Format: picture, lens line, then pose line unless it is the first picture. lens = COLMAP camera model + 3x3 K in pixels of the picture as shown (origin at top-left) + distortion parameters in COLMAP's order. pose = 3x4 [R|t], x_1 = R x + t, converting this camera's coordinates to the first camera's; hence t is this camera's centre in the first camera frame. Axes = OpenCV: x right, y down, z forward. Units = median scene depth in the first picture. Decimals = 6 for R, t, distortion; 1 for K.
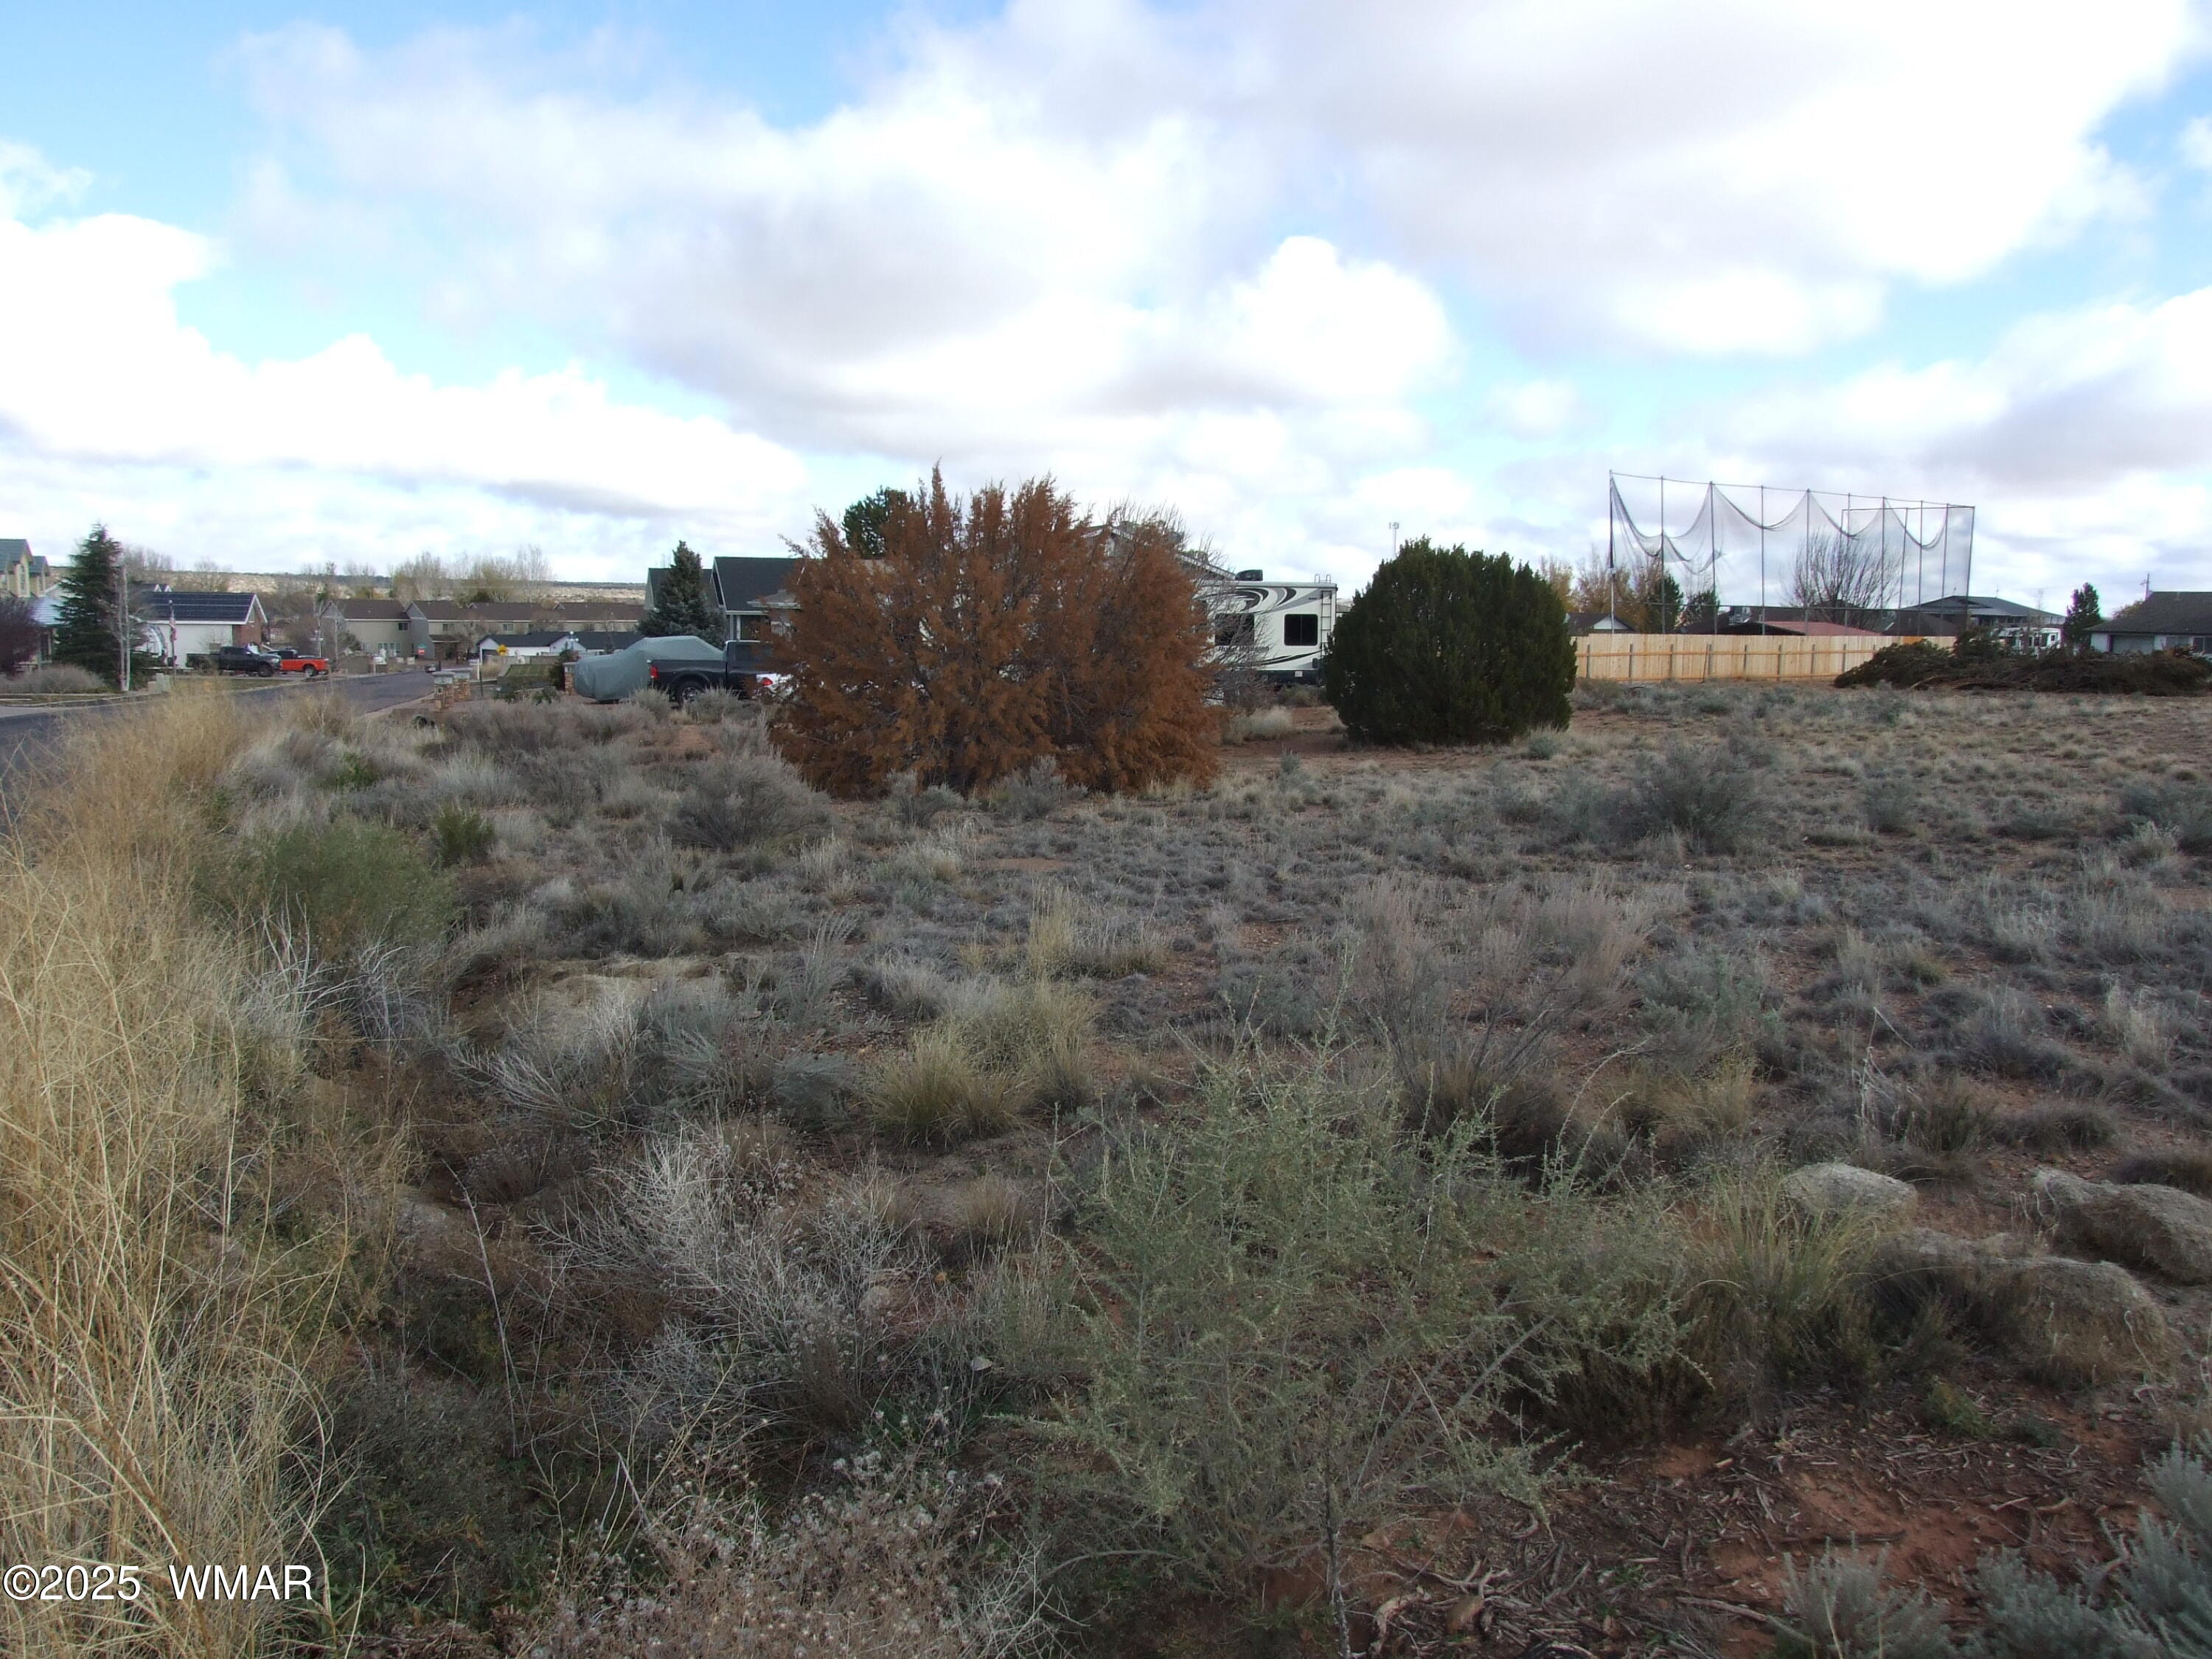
lens RADIAL K [[1788.6, 0, 1104.0], [0, 1788.6, 904.3], [0, 0, 1]] dist [-0.048319, 0.057556]
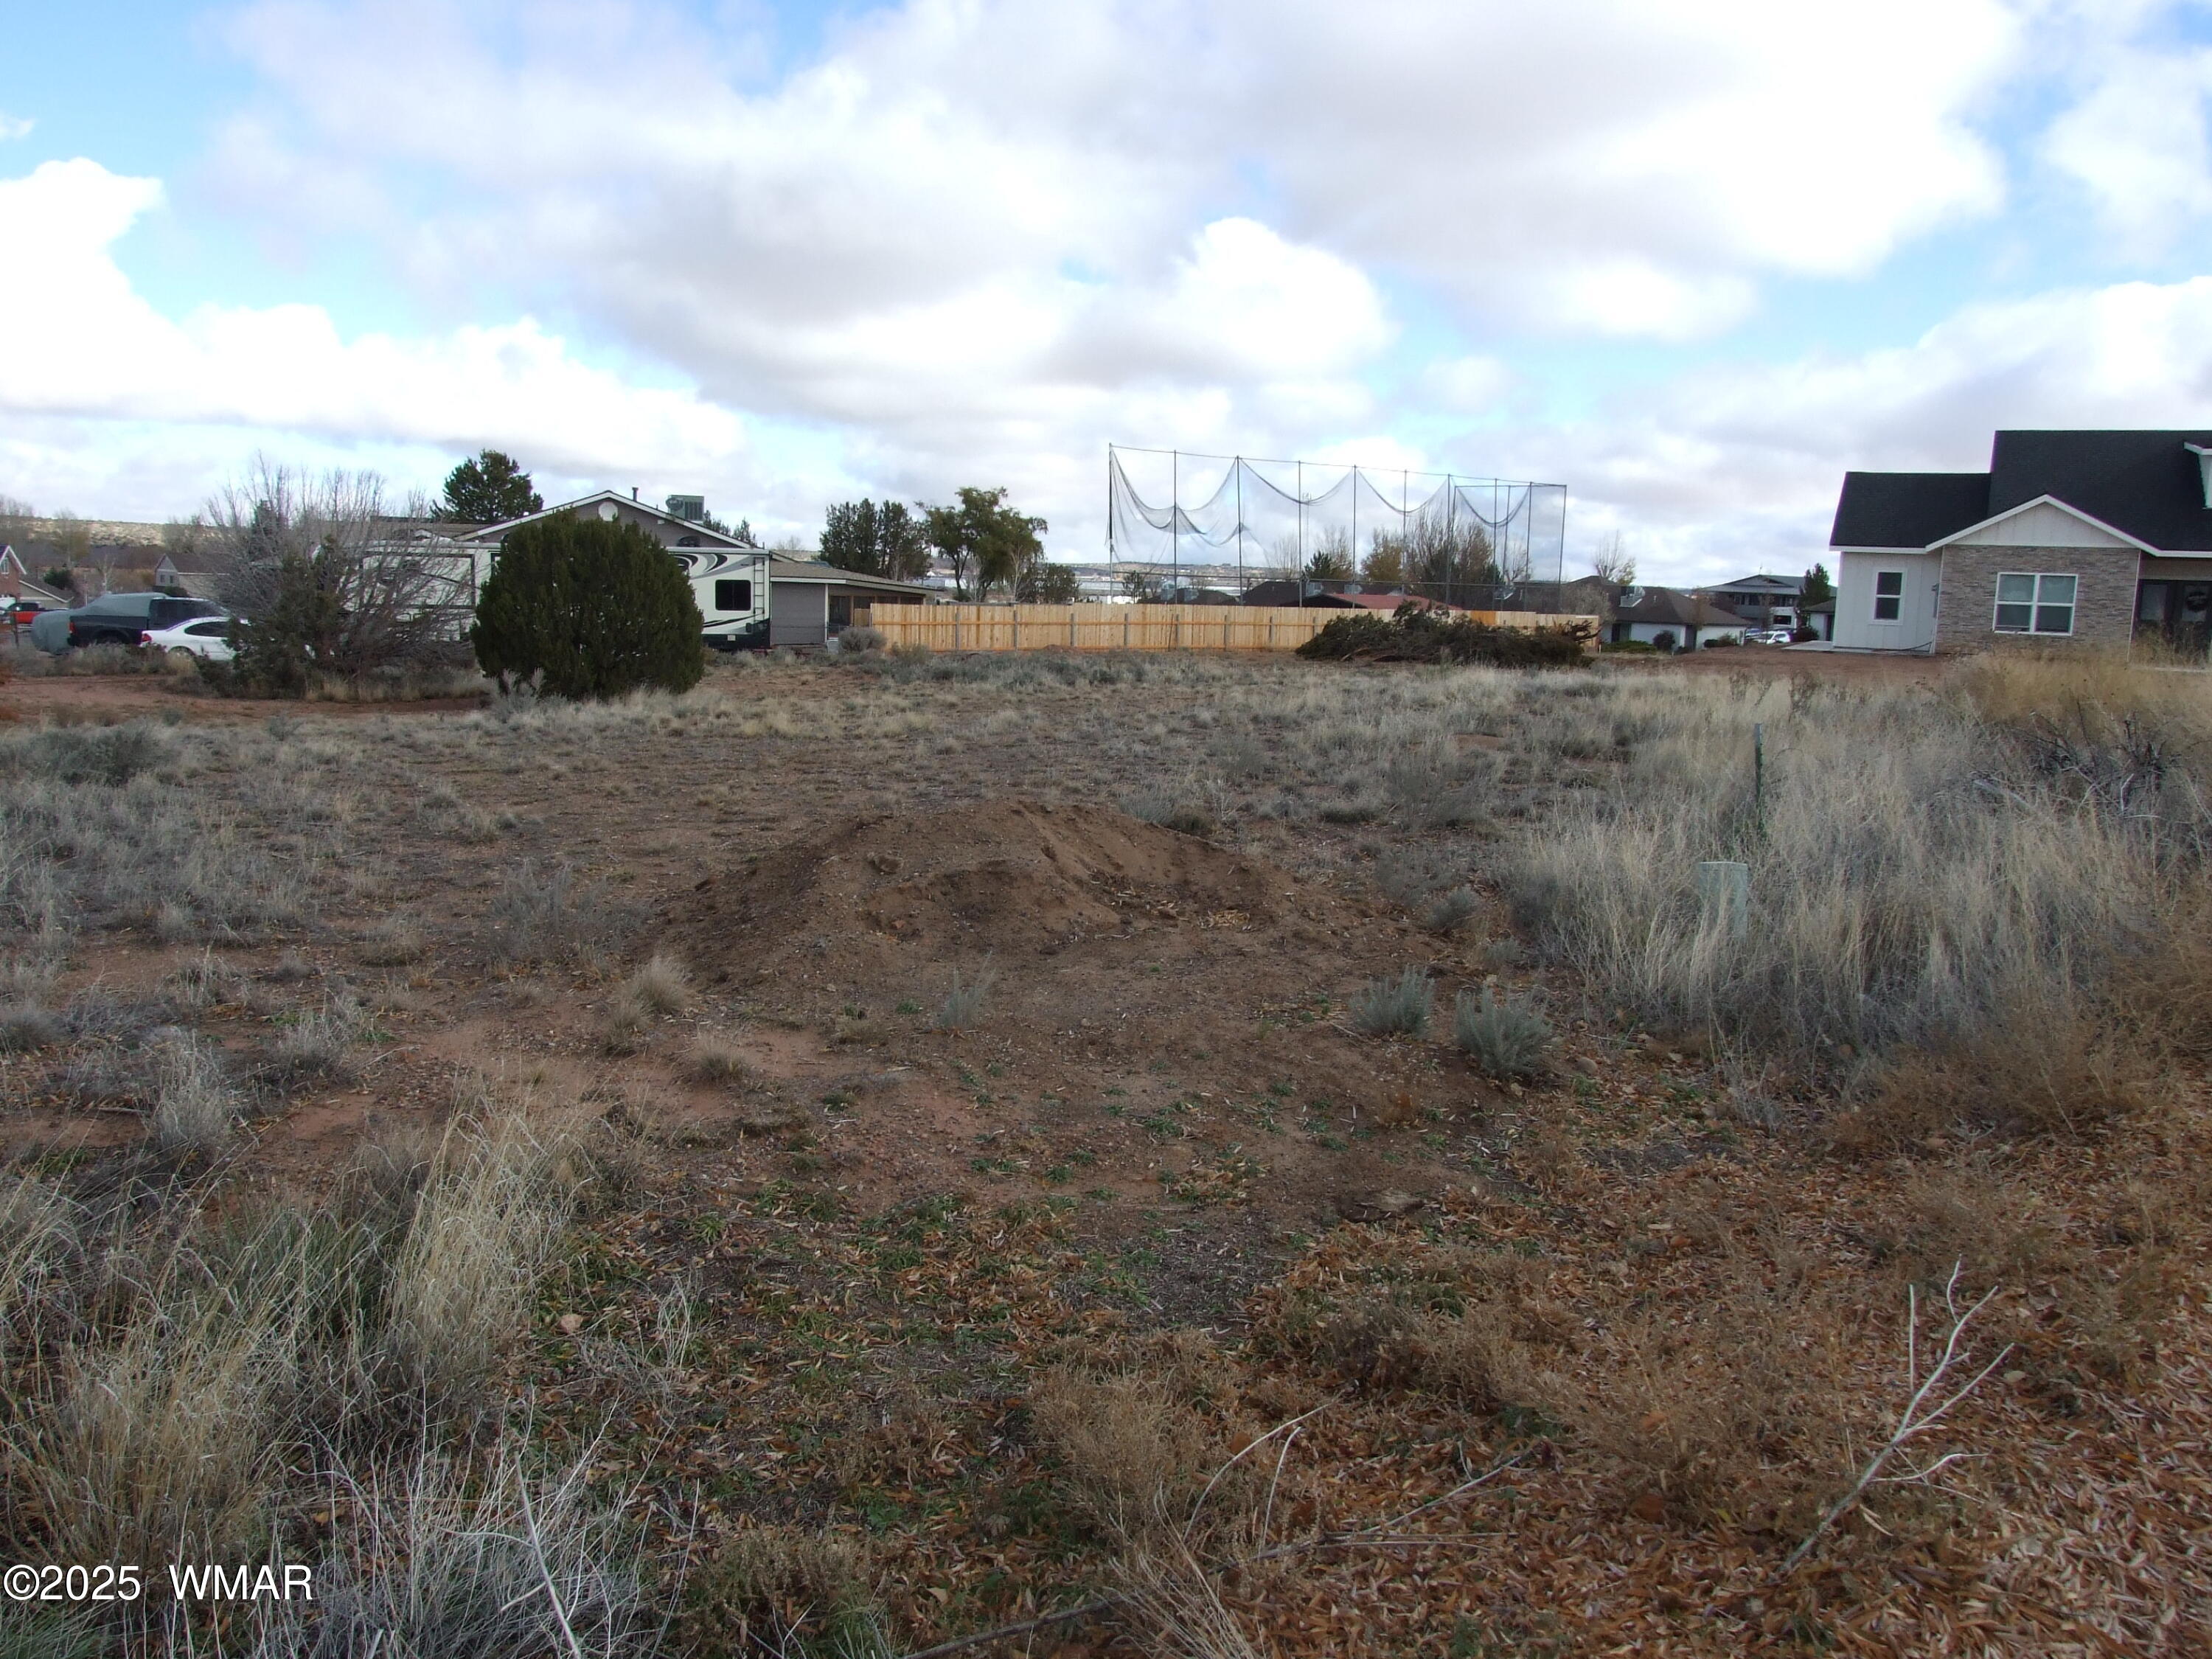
lens RADIAL K [[1788.6, 0, 1105.9], [0, 1788.6, 815.0], [0, 0, 1]] dist [-0.048319, 0.057556]
pose [[0.999343, 0.012477, 0.034016, 0.209134], [-0.011408, 0.999440, -0.031448, 0.000579], [-0.034389, 0.031039, 0.998926, -0.012224]]
